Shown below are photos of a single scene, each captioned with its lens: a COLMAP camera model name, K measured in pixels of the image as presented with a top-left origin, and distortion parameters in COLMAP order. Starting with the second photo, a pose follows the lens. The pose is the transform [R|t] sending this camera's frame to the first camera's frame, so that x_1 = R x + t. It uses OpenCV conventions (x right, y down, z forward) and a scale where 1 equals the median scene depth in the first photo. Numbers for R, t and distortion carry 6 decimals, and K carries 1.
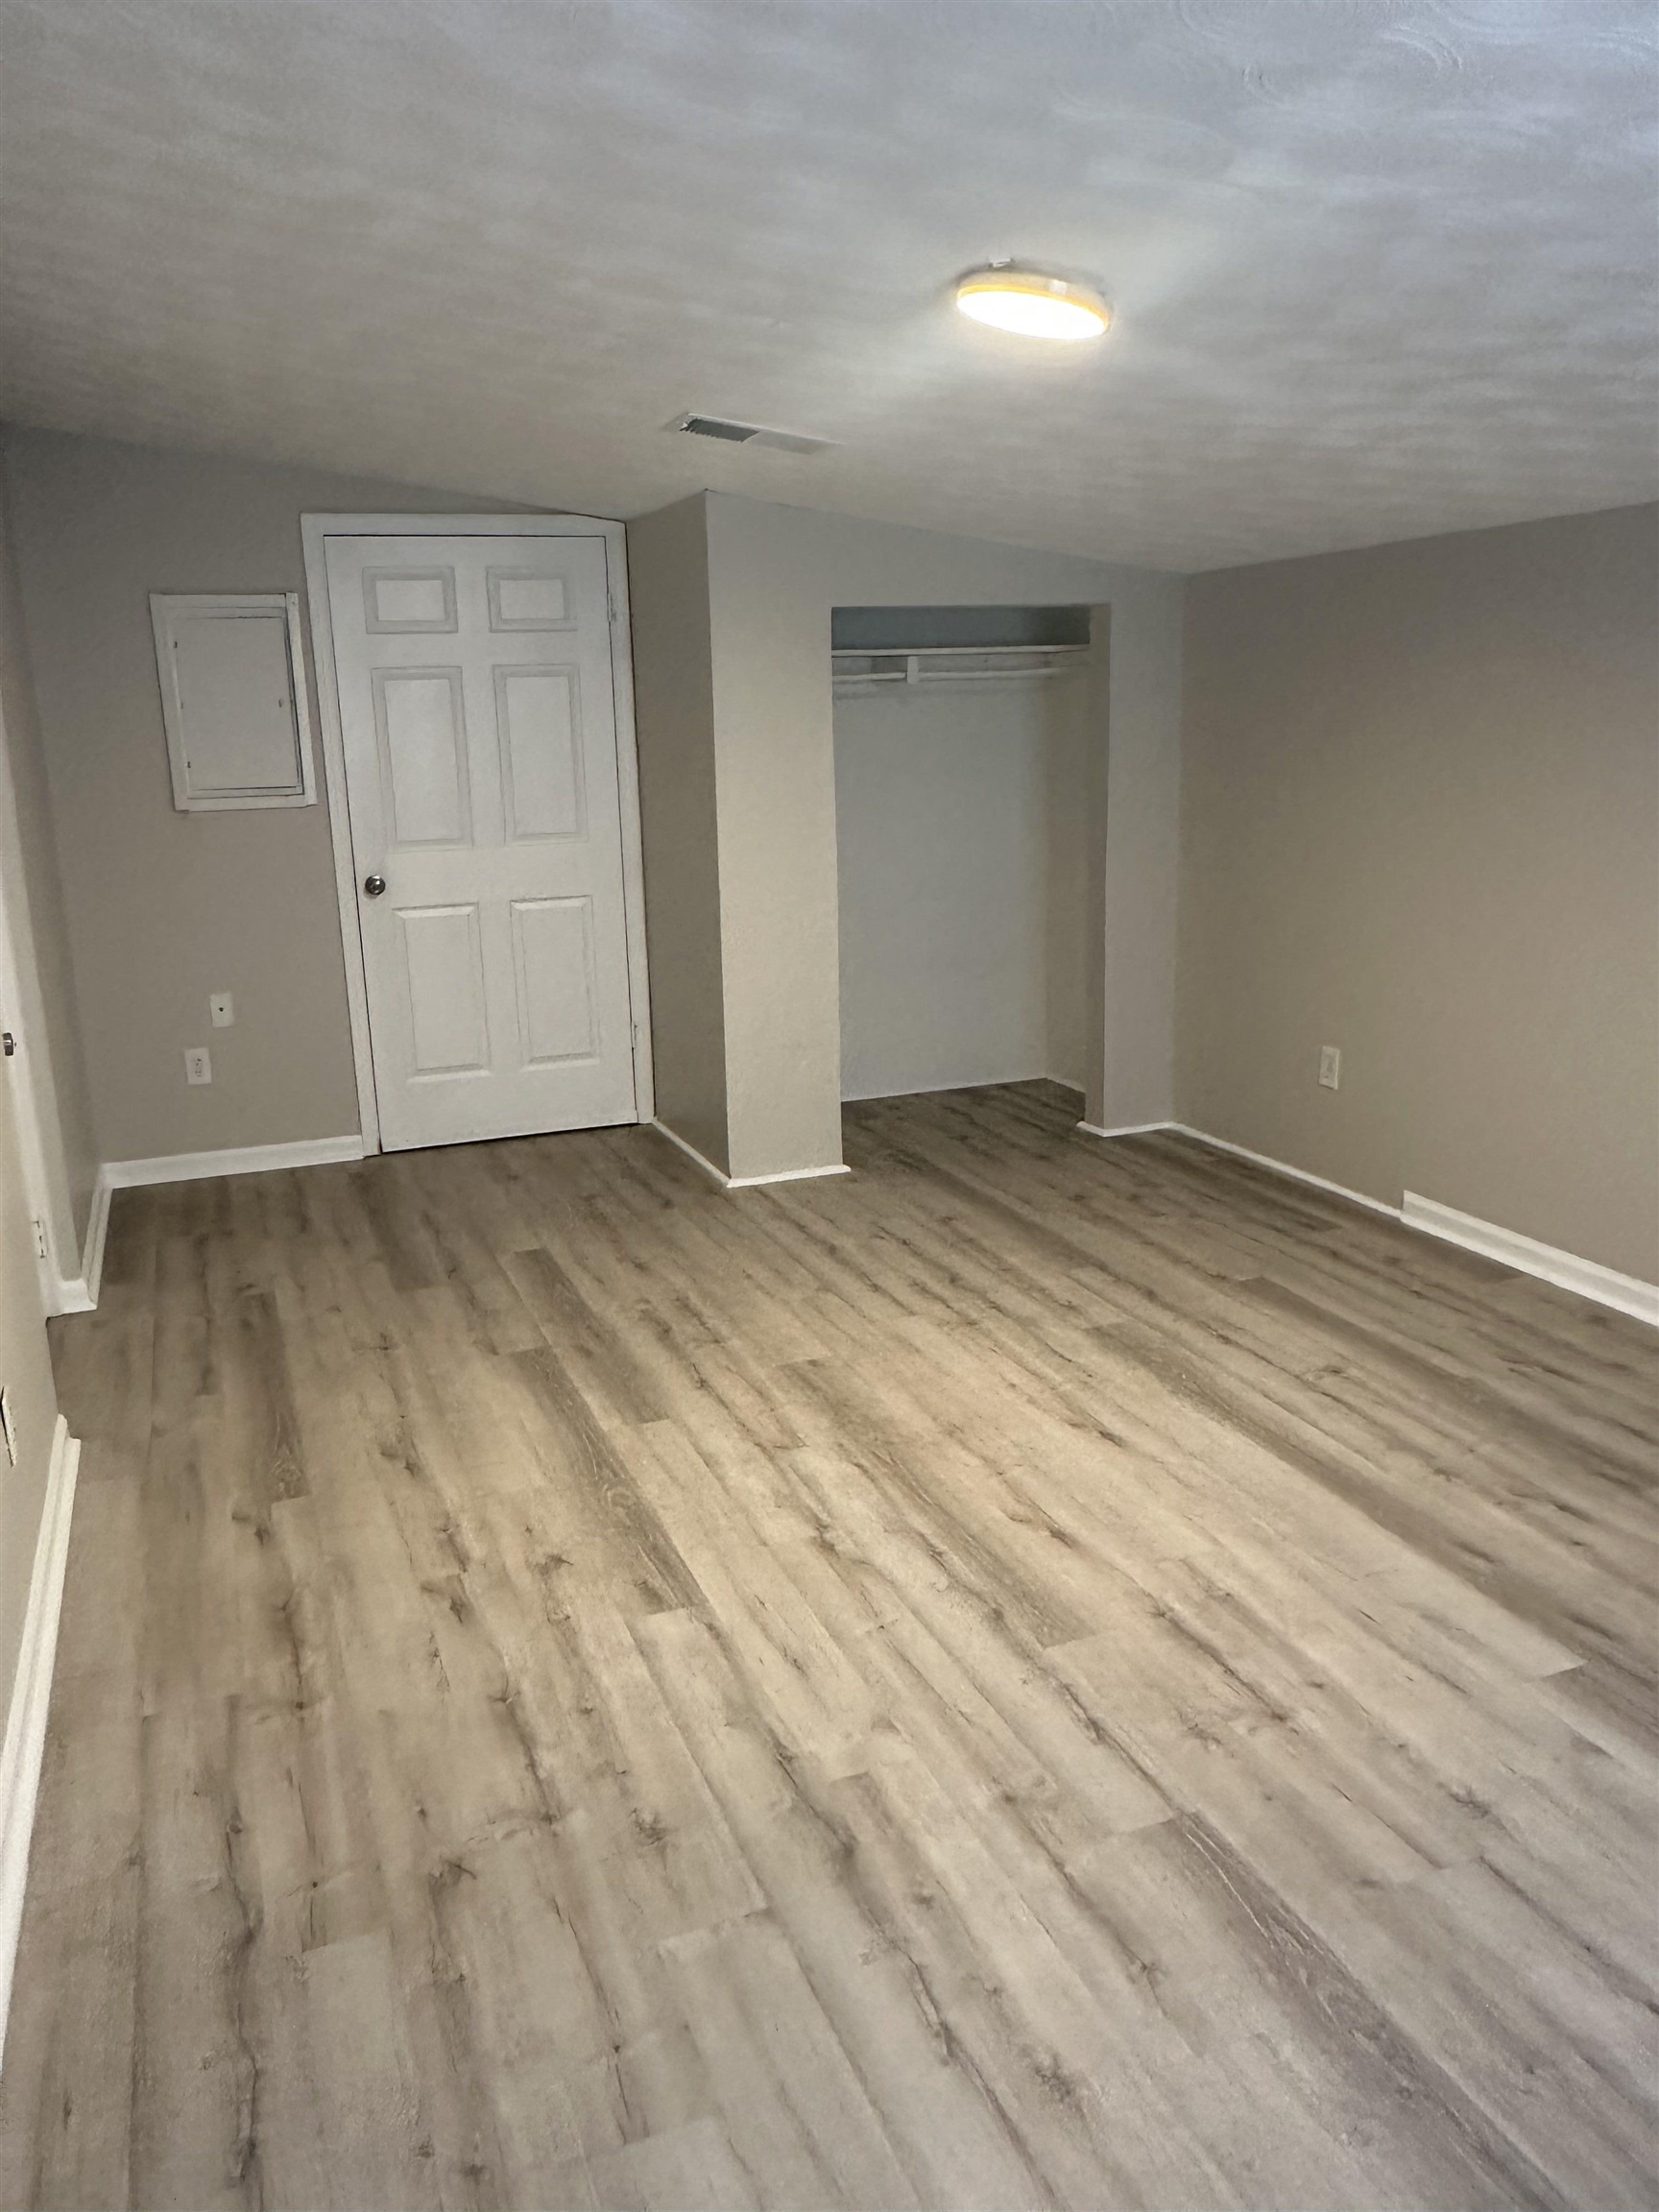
lens RADIAL K [[1544.5, 0, 821.9], [0, 1544.5, 1118.8], [0, 0, 1]] dist [0.029971, -0.013997]
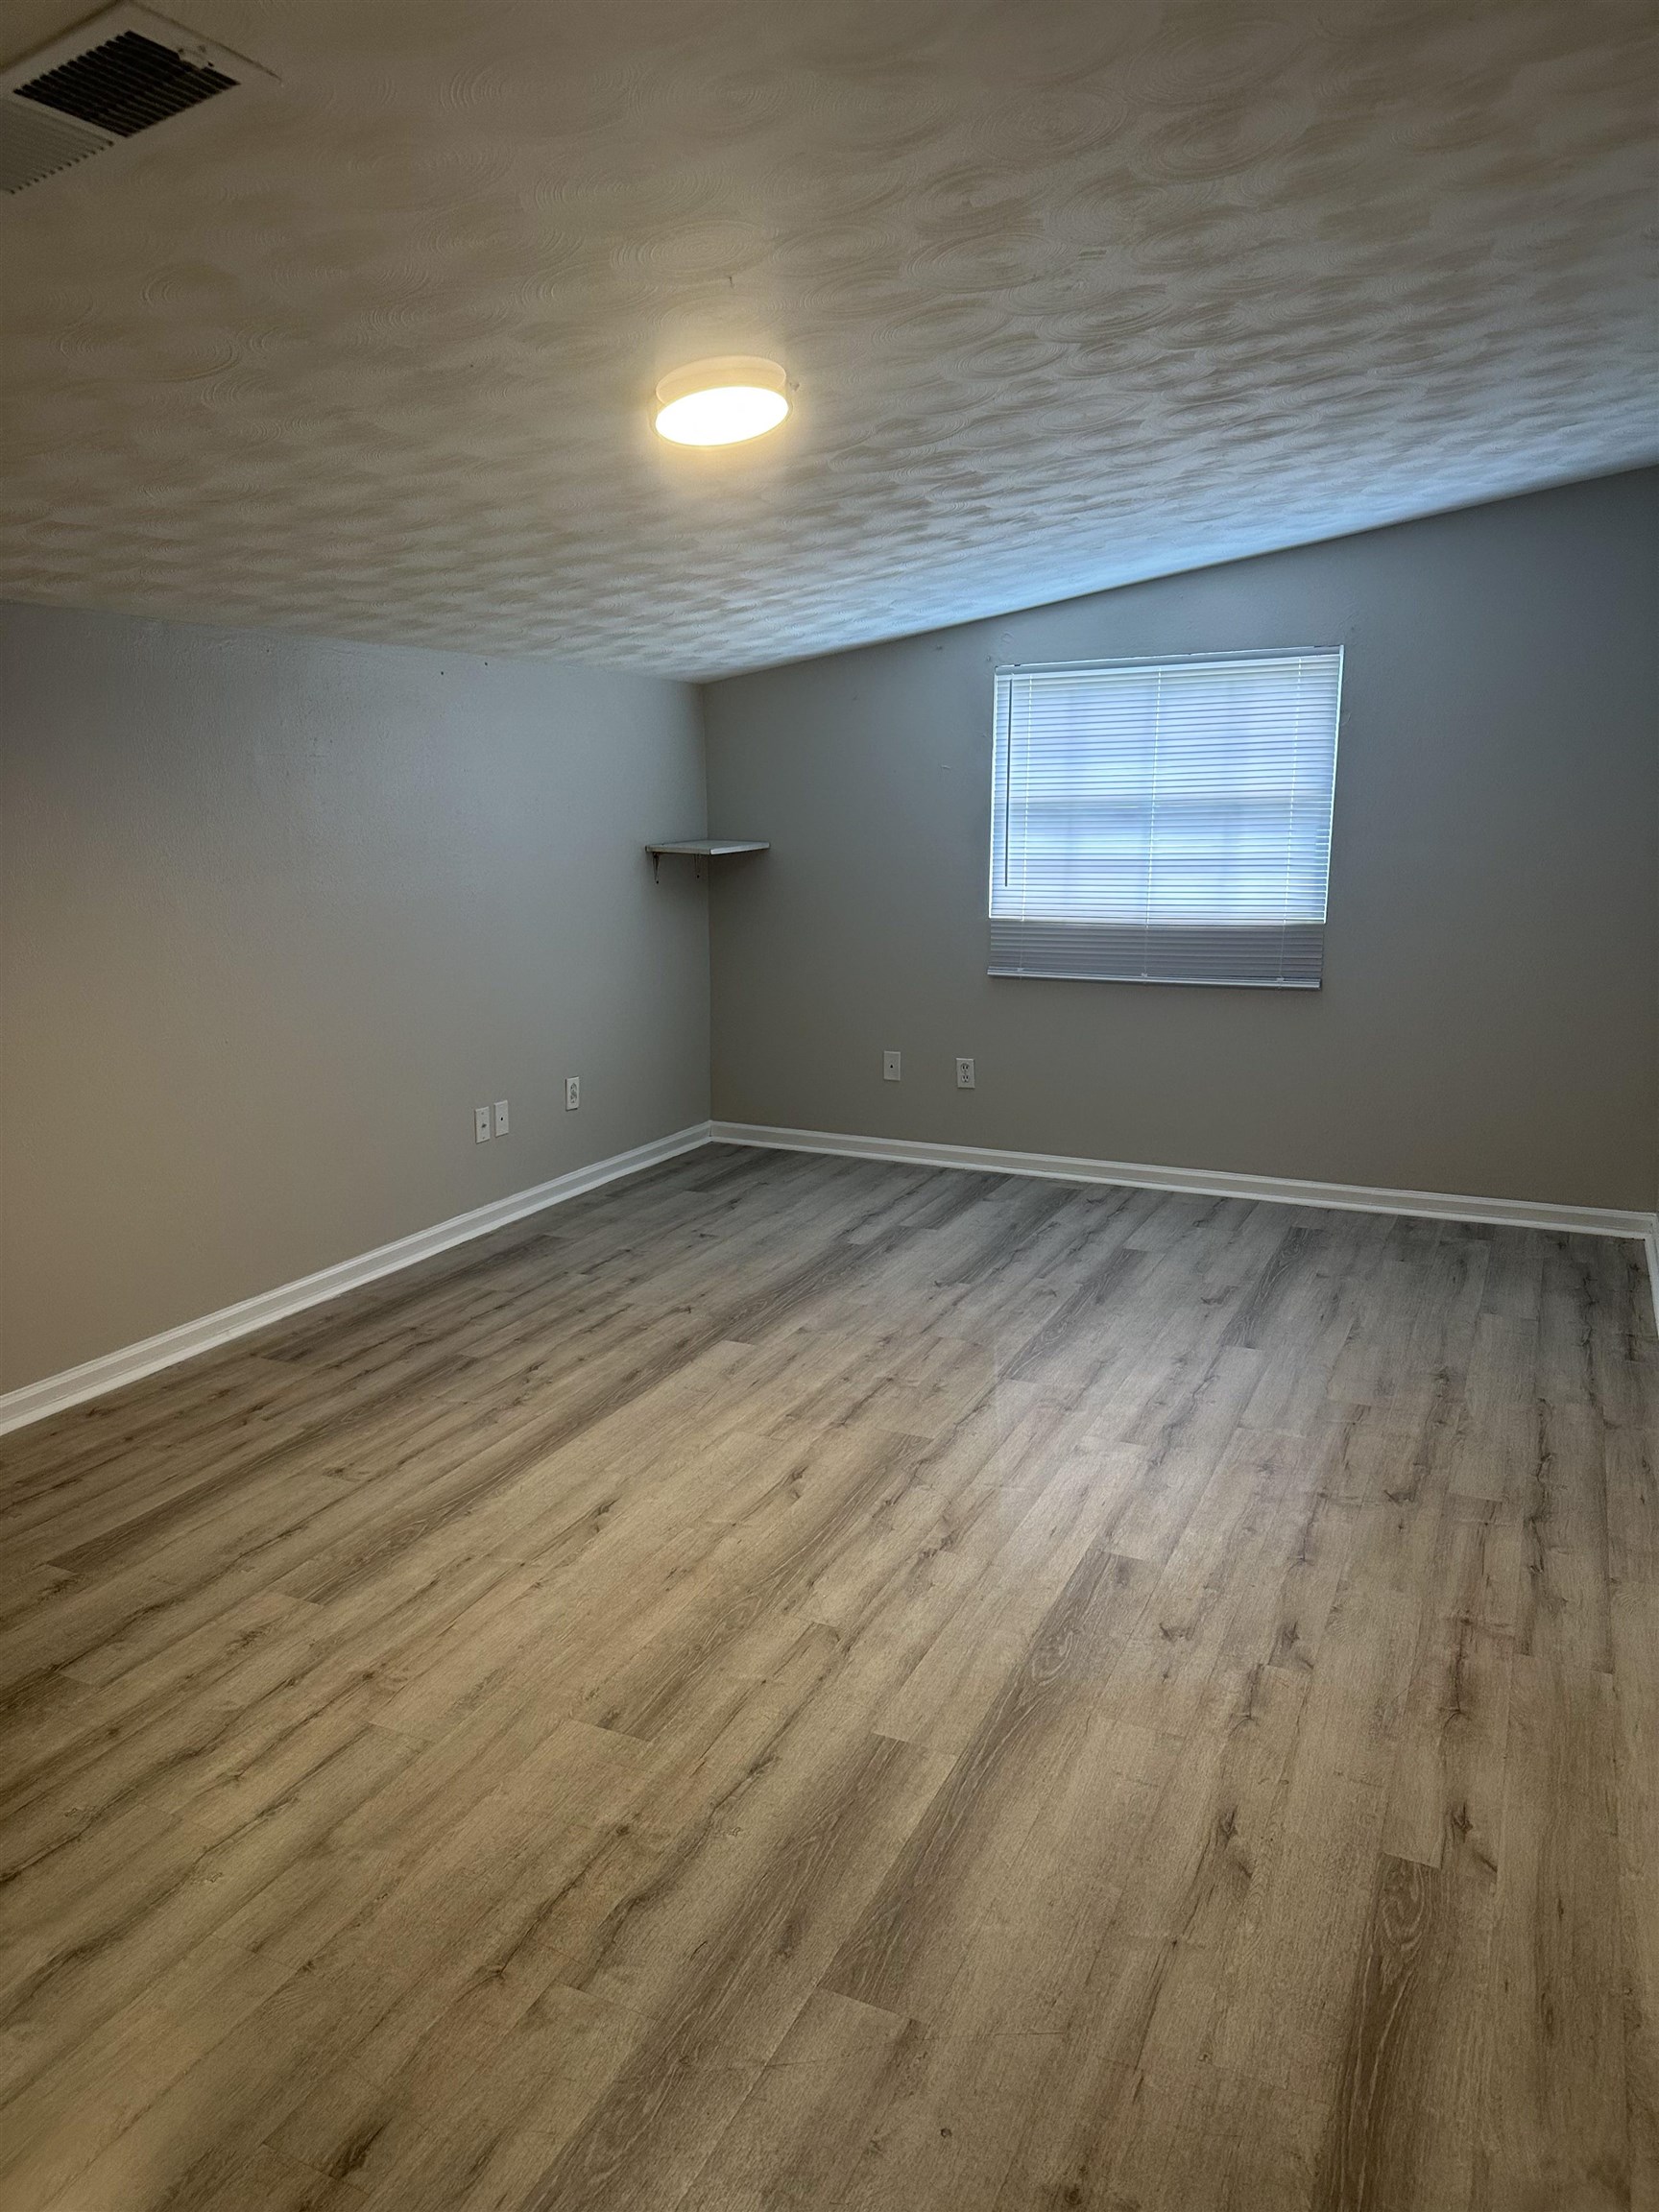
lens RADIAL K [[1281.2, 0, 812.3], [0, 1281.2, 1092.1], [0, 0, 1]] dist [0.007768, -0.015036]
pose [[-0.610233, -0.146915, 0.778480, -0.605433], [0.239137, 0.902657, 0.357804, -0.366284], [-0.755268, 0.404507, -0.515699, 1.423050]]
